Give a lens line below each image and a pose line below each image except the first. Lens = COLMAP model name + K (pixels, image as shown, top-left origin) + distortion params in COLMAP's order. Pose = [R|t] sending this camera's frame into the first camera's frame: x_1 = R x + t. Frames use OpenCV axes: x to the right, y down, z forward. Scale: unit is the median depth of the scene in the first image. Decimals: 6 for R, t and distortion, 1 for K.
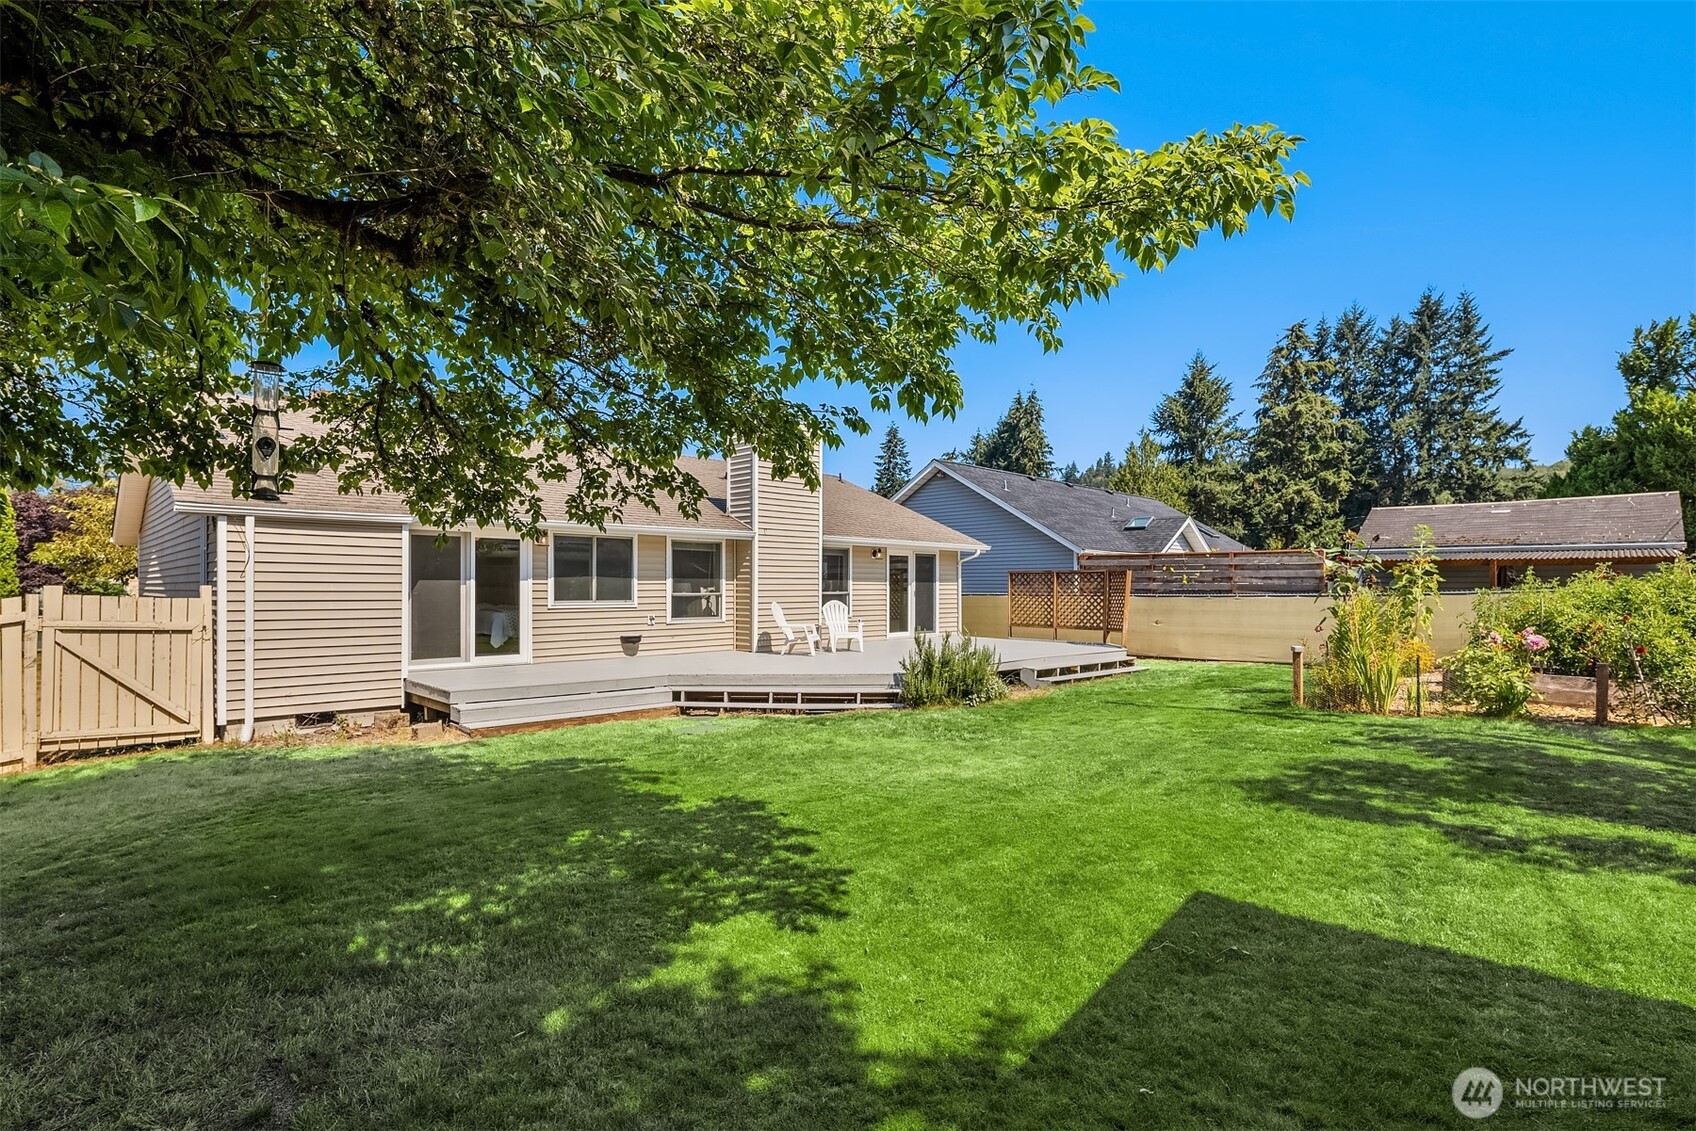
lens RADIAL K [[816.4, 0, 844.2], [0, 816.4, 590.7], [0, 0, 1]] dist [0.000272, -0.001577]
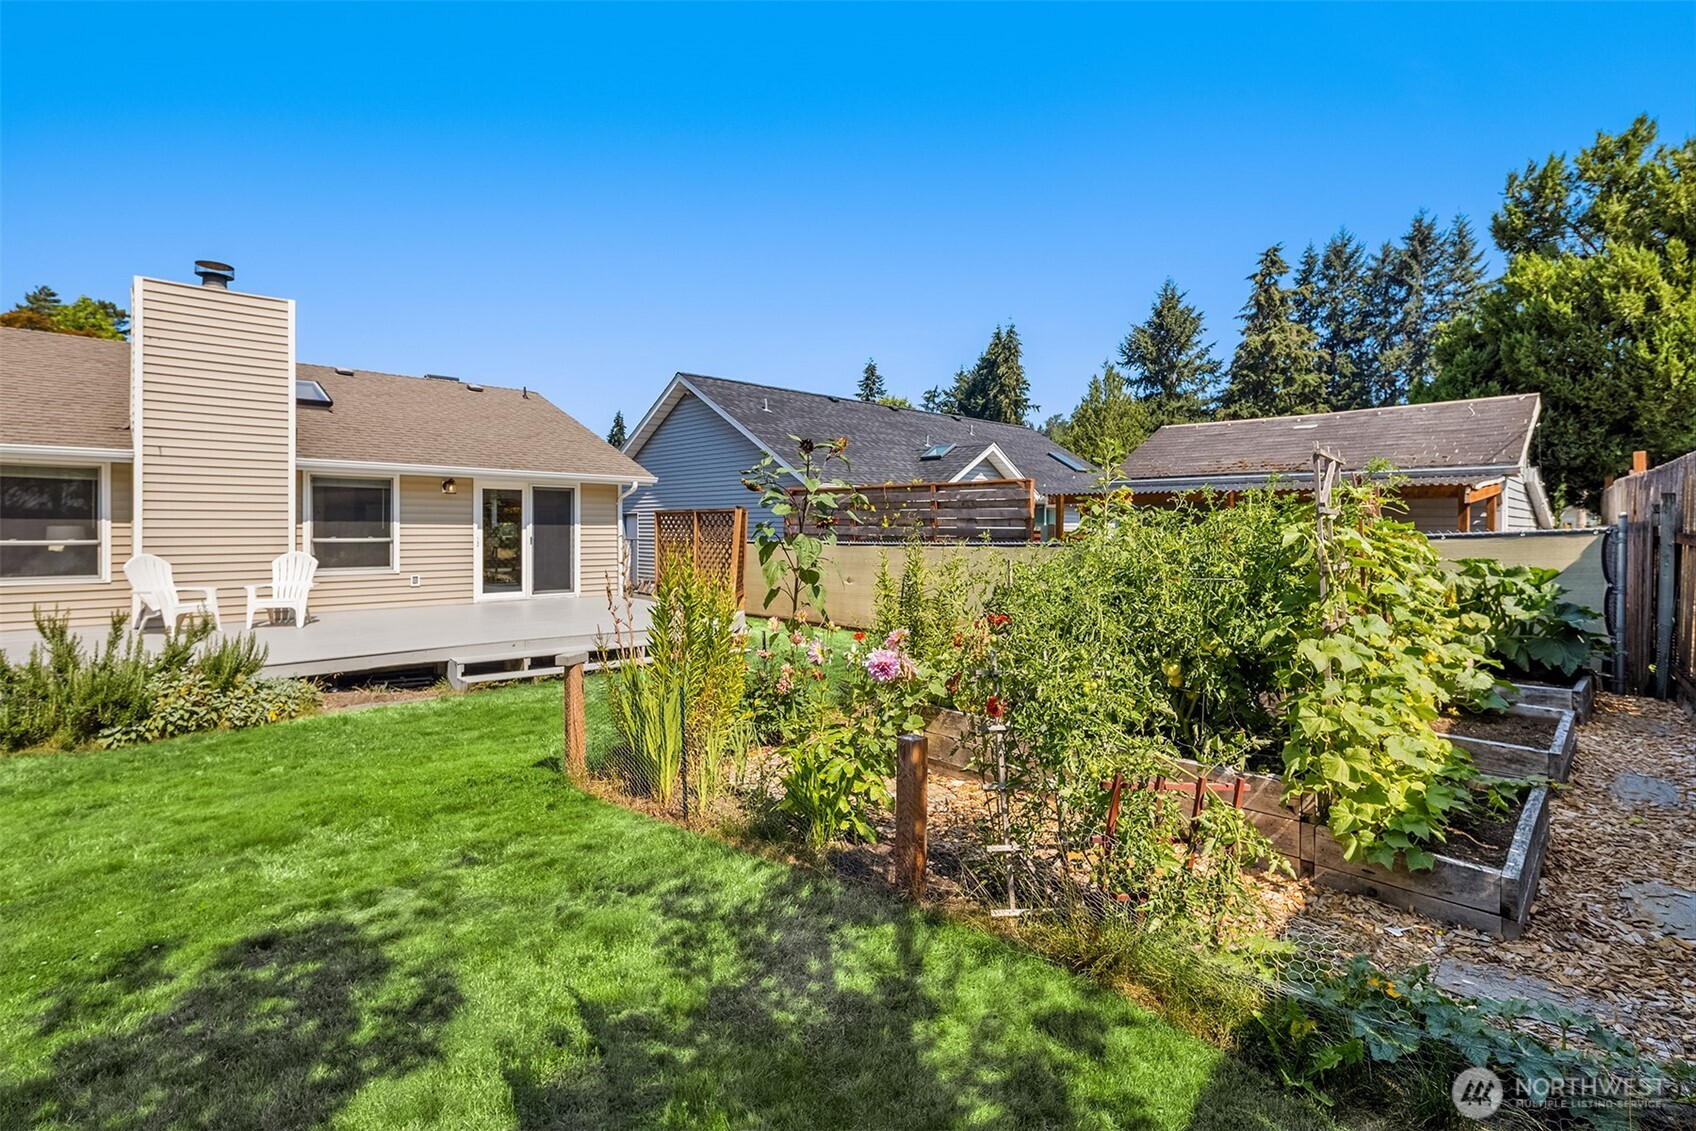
lens RADIAL K [[816.4, 0, 852.0], [0, 816.4, 531.1], [0, 0, 1]] dist [0.000272, -0.001577]
pose [[0.999850, 0.001319, -0.017274, 0.093603], [-0.001363, 0.999996, -0.002535, -0.000843], [0.017270, 0.002558, 0.999848, 0.062713]]
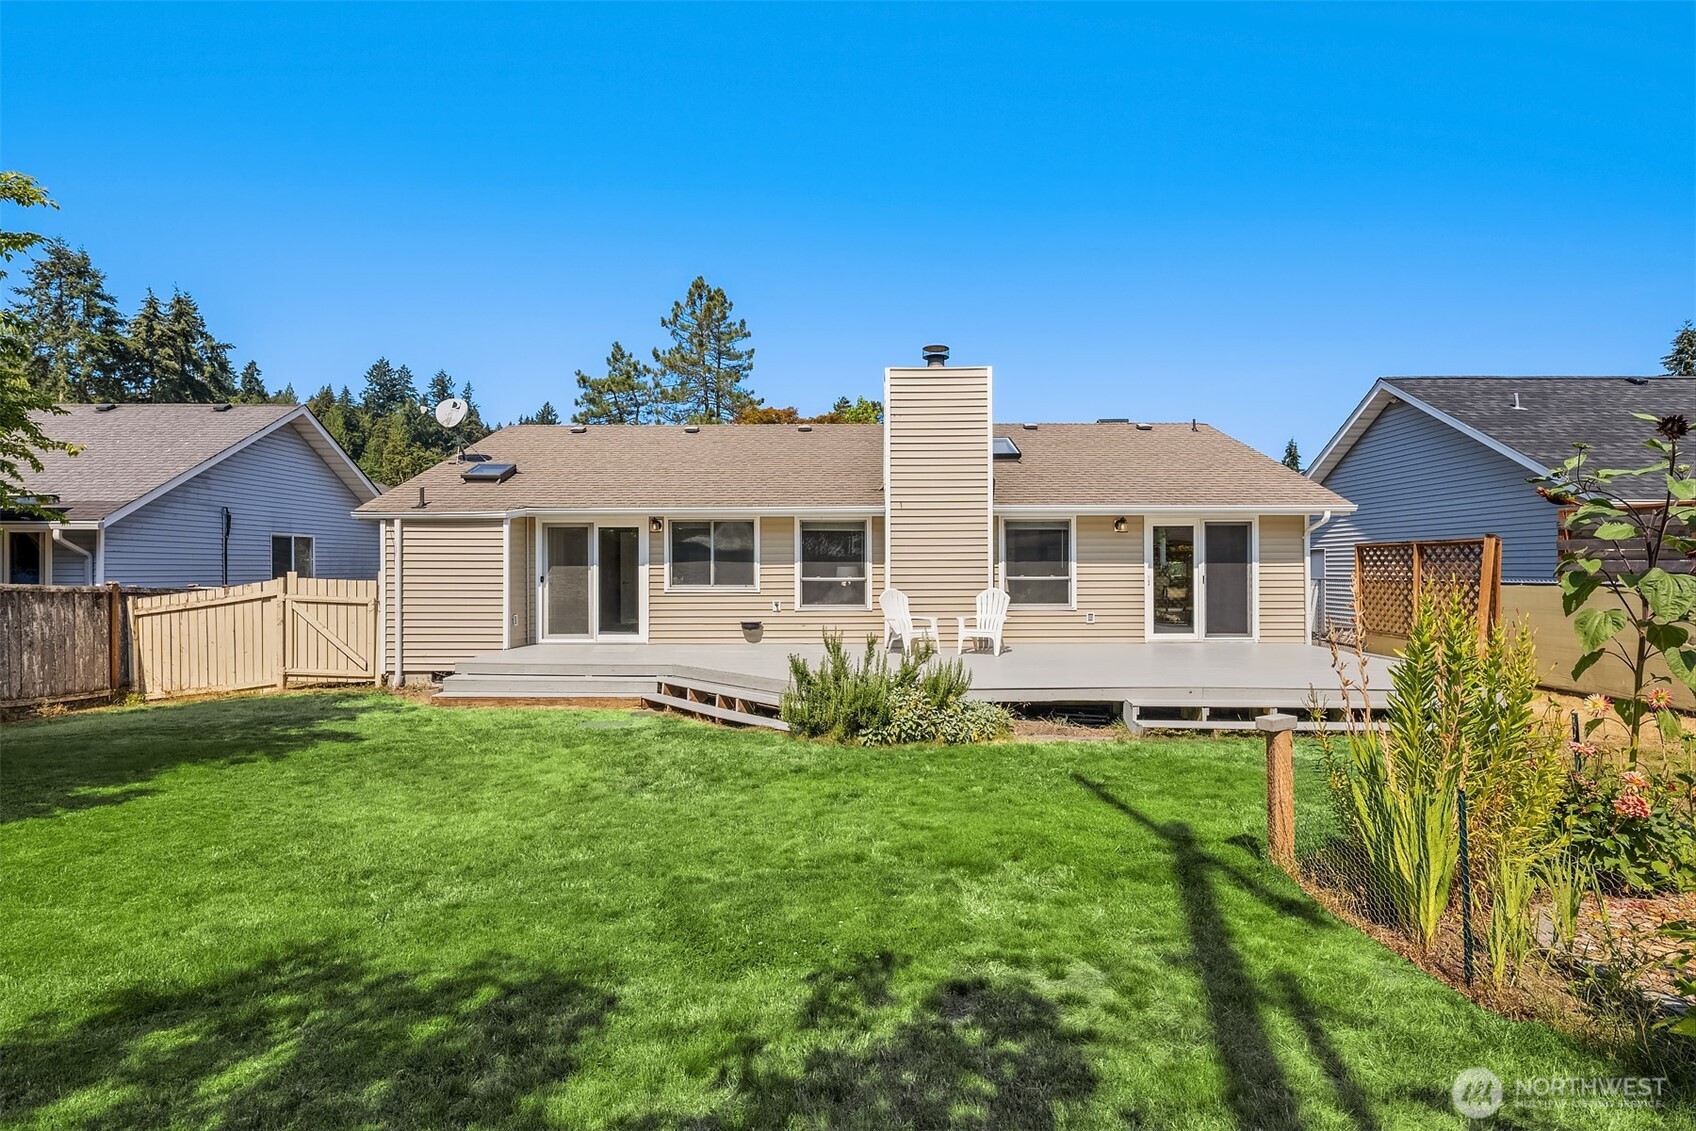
lens RADIAL K [[816.4, 0, 849.7], [0, 816.4, 568.7], [0, 0, 1]] dist [0.000272, -0.001577]
pose [[0.702937, -0.003225, -0.711244, 0.088463], [-0.000548, 0.999987, -0.005075, -0.000484], [0.711251, 0.003957, 0.702927, 0.070502]]
